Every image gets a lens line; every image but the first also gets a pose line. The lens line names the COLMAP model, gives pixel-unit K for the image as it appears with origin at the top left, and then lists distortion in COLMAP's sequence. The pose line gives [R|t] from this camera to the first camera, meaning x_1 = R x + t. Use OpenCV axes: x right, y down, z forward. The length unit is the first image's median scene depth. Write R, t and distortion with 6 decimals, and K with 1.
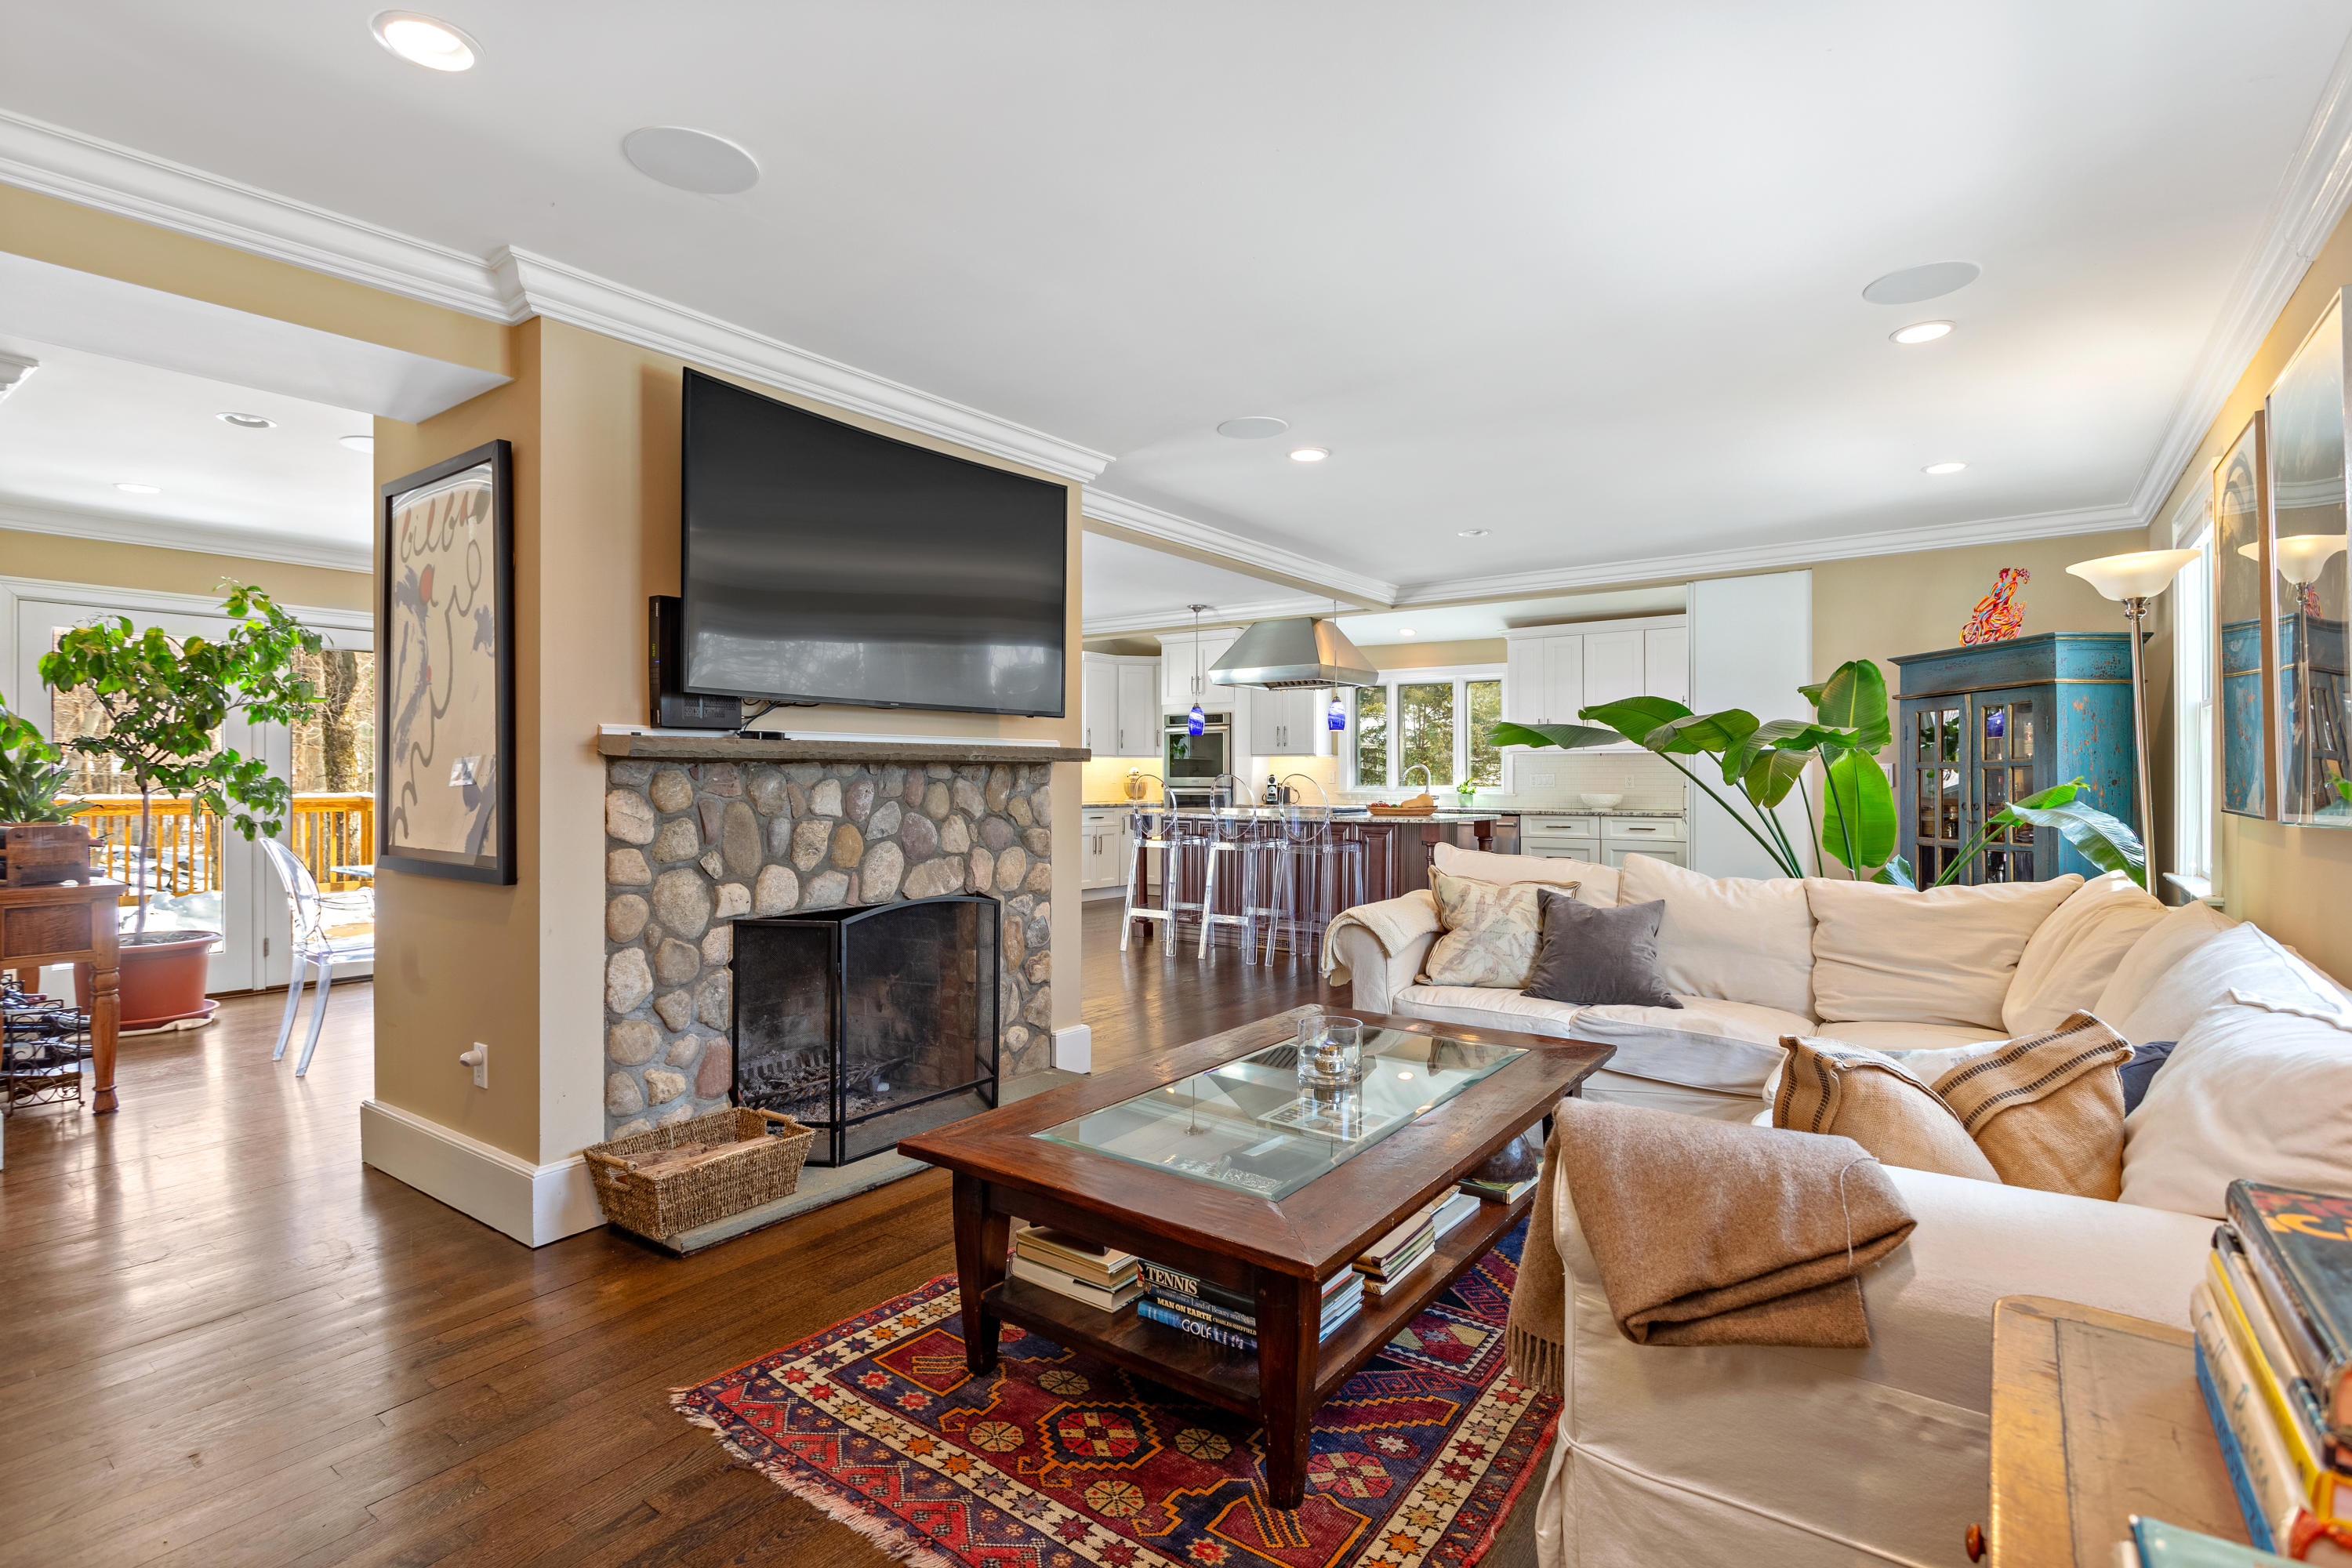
lens RADIAL K [[1133.5, 0, 1170.4], [0, 1133.5, 781.2], [0, 0, 1]] dist [-0.002916, -0.001292]
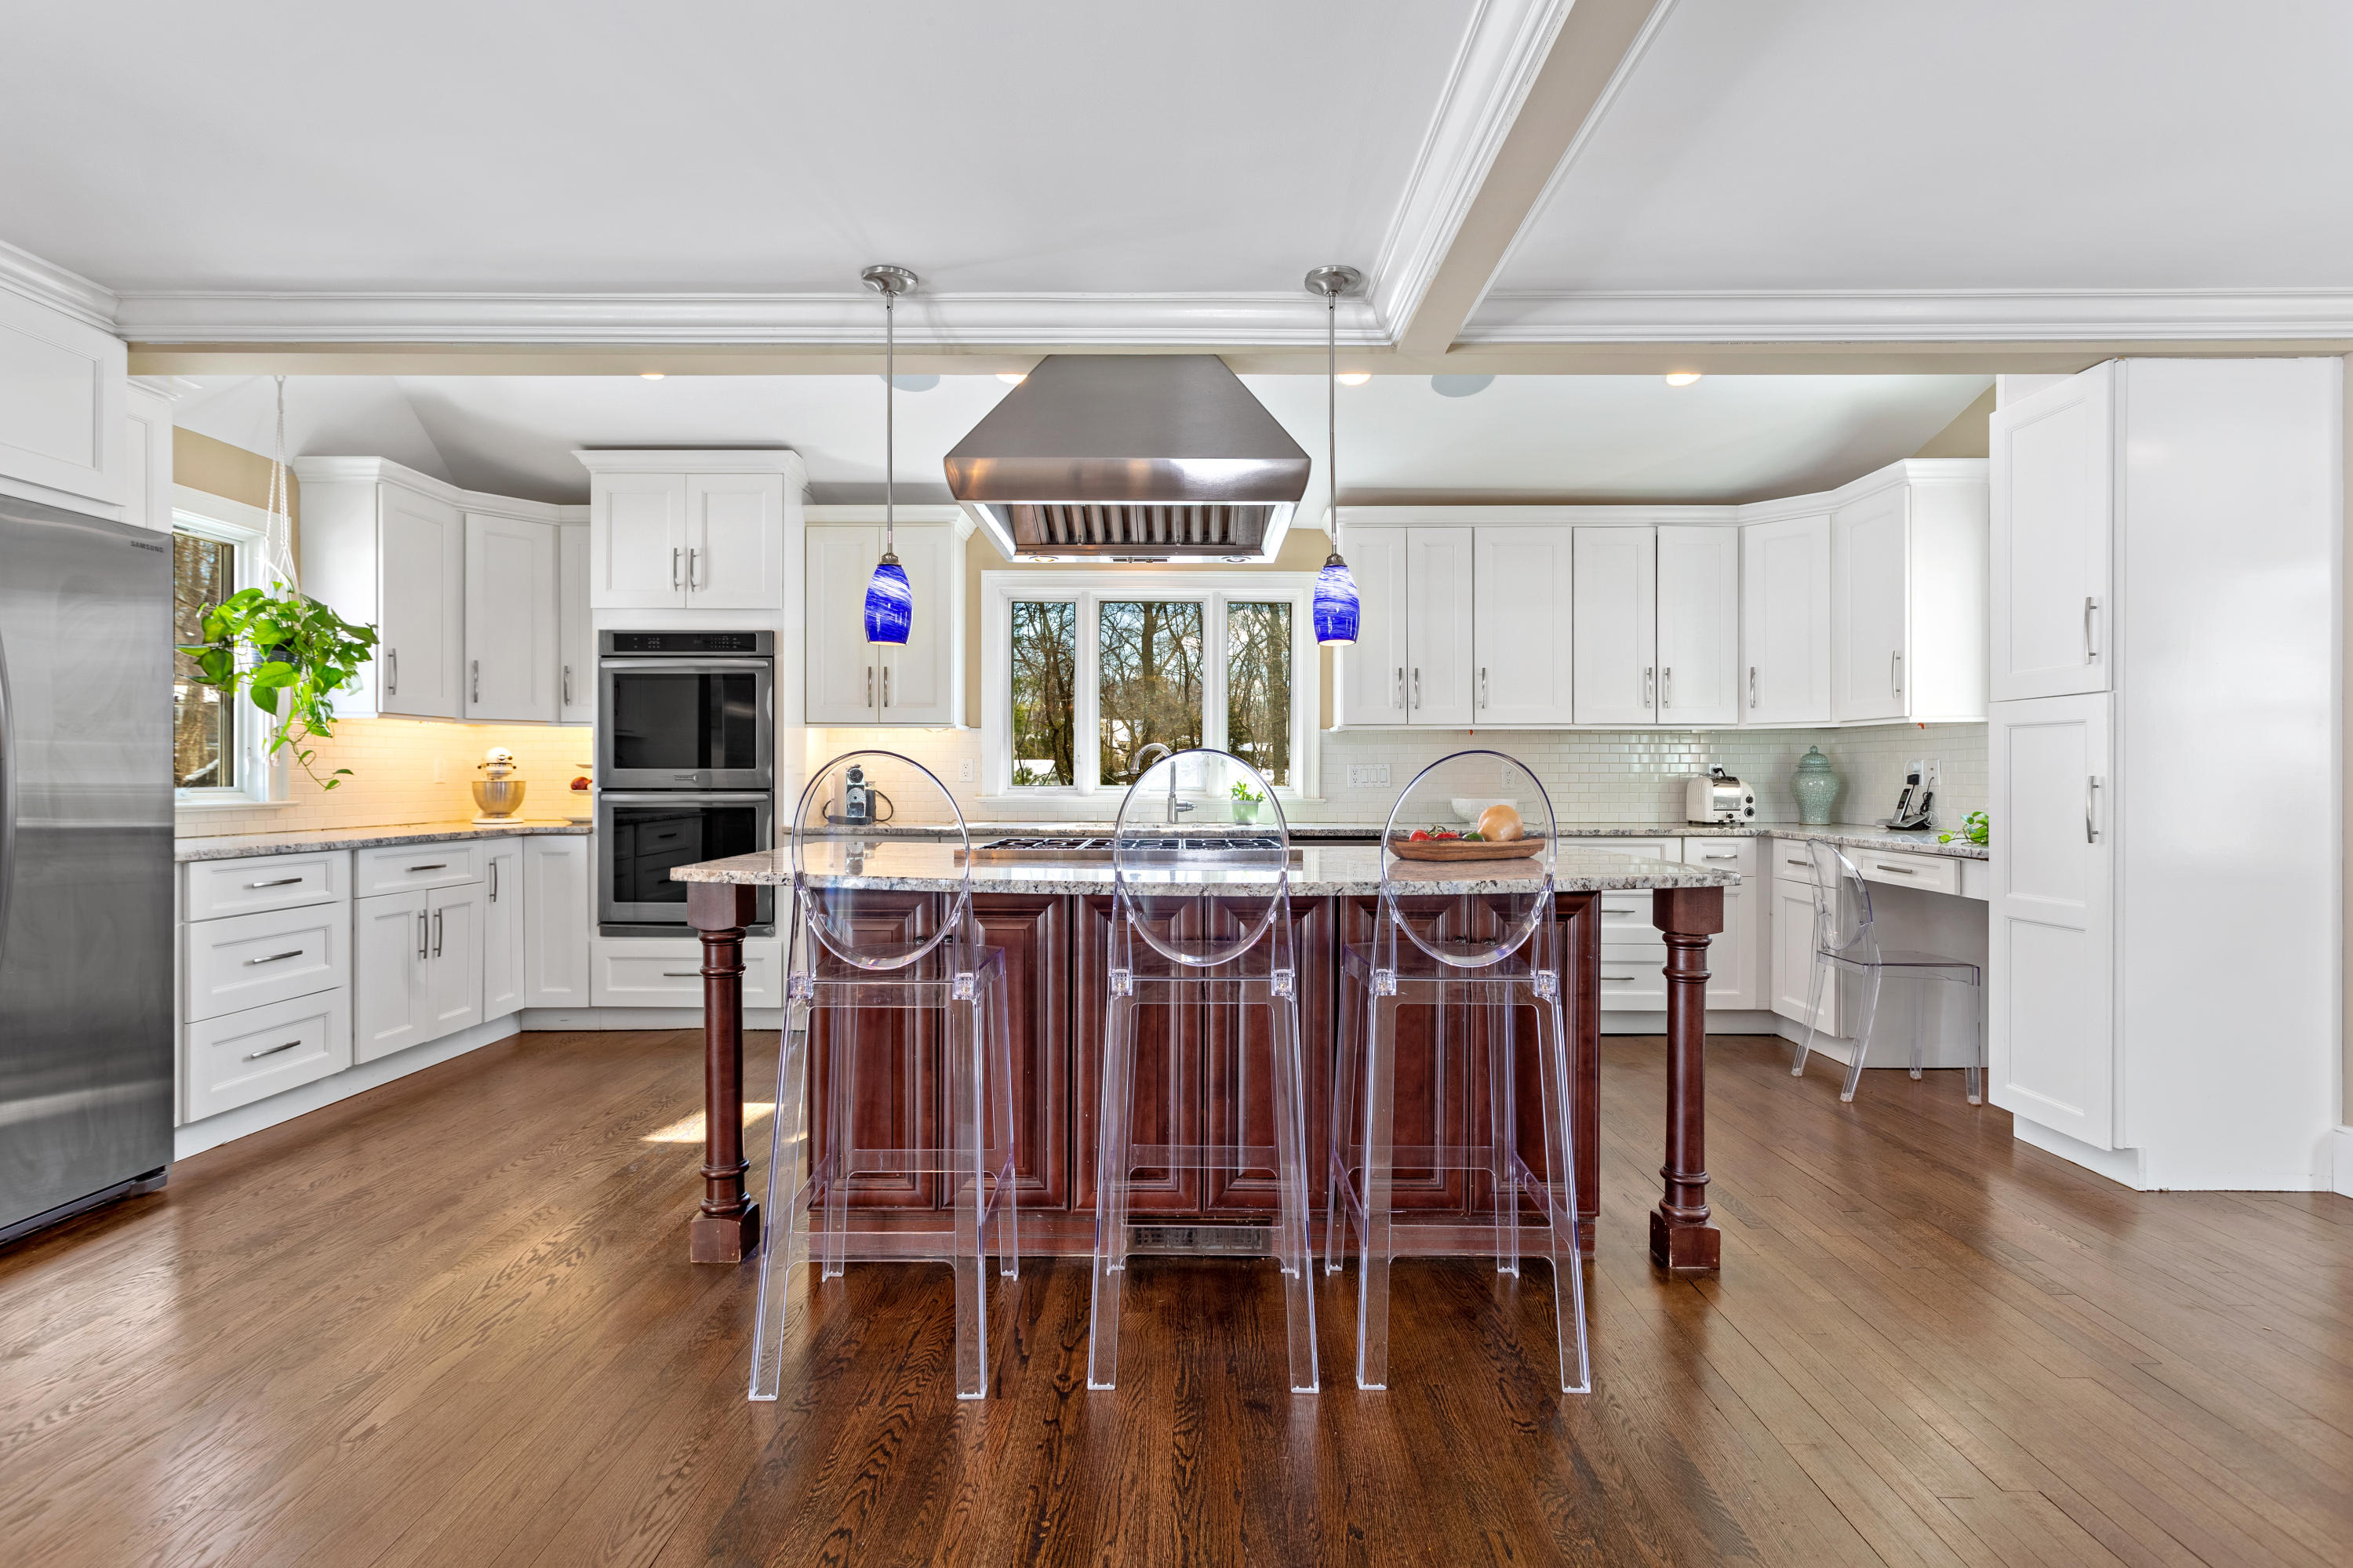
lens RADIAL K [[1134.0, 0, 1170.9], [0, 1134.0, 781.2], [0, 0, 1]] dist [-0.002916, -0.001292]
pose [[0.801300, -0.001857, 0.598259, -0.096035], [0.002435, 0.999997, -0.000158, 0.002279], [-0.598257, 0.001584, 0.801302, 0.526222]]
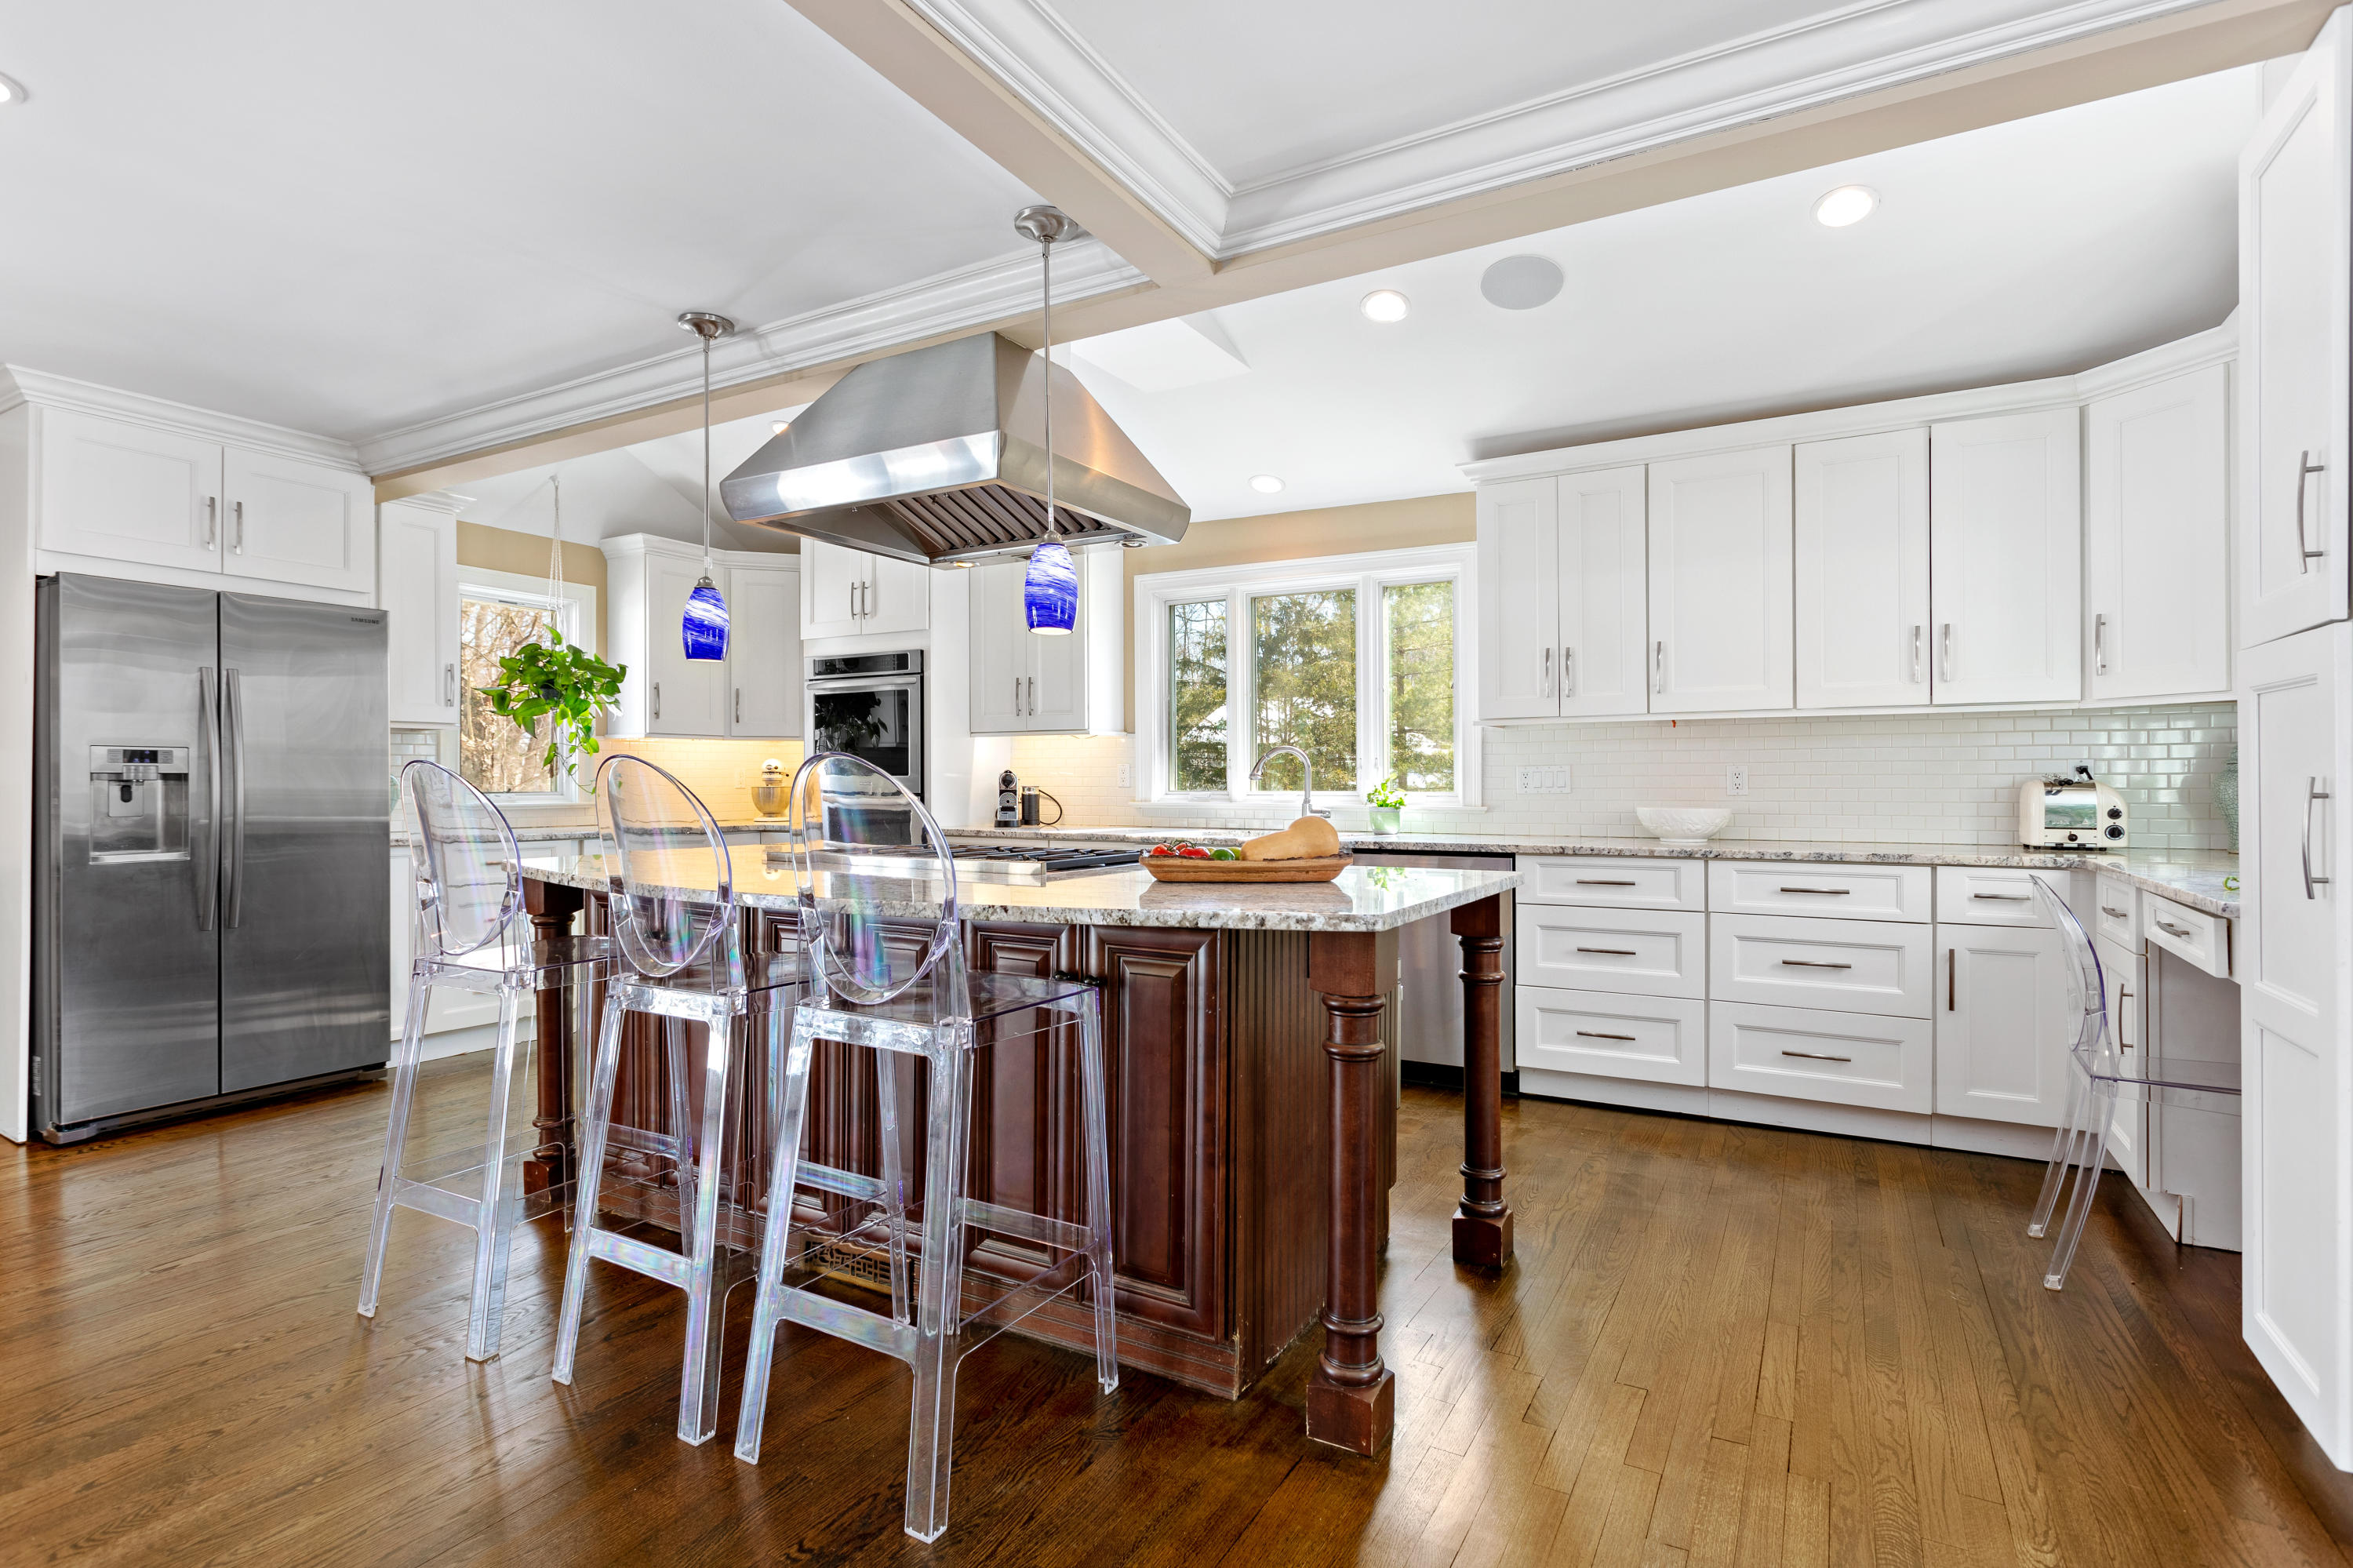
lens RADIAL K [[1134.0, 0, 1170.9], [0, 1134.0, 781.2], [0, 0, 1]] dist [-0.002916, -0.001292]
pose [[0.992568, -0.002739, 0.121662, 0.101228], [0.003408, 0.999980, -0.005286, 0.002379], [-0.121645, 0.005661, 0.992558, 0.476352]]
